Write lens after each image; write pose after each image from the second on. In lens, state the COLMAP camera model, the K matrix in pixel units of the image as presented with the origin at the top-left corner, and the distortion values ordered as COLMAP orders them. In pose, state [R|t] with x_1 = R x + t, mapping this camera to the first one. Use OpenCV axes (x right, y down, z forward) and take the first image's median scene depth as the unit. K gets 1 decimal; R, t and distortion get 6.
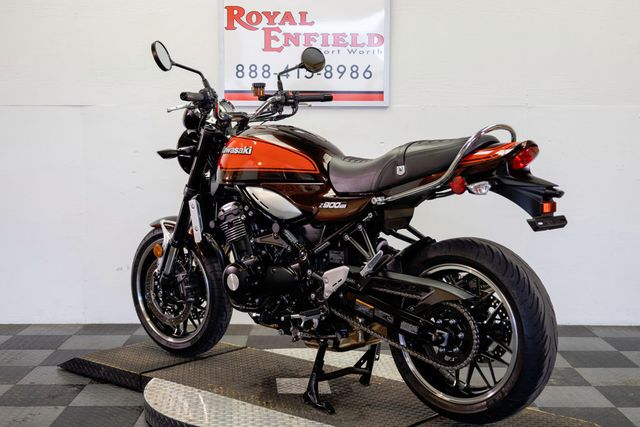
lens RADIAL K [[940.8, 0, 321.2], [0, 940.8, 221.6], [0, 0, 1]] dist [0.025083, 0.000000]
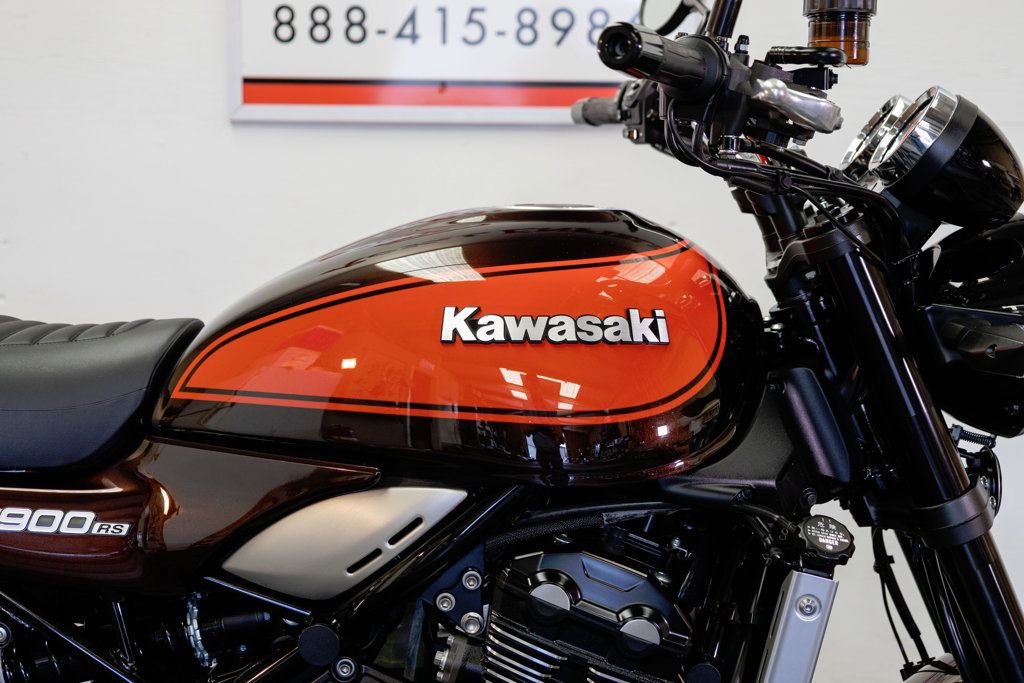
lens RADIAL K [[1505.3, 0, 514.7], [0, 1505.3, 337.5], [0, 0, 1]] dist [0.025083, 0.000000]
pose [[0.999339, 0.010958, -0.034673, 0.024498], [-0.010113, 0.999650, 0.024453, -0.053796], [0.034929, -0.024086, 0.999100, 0.419058]]
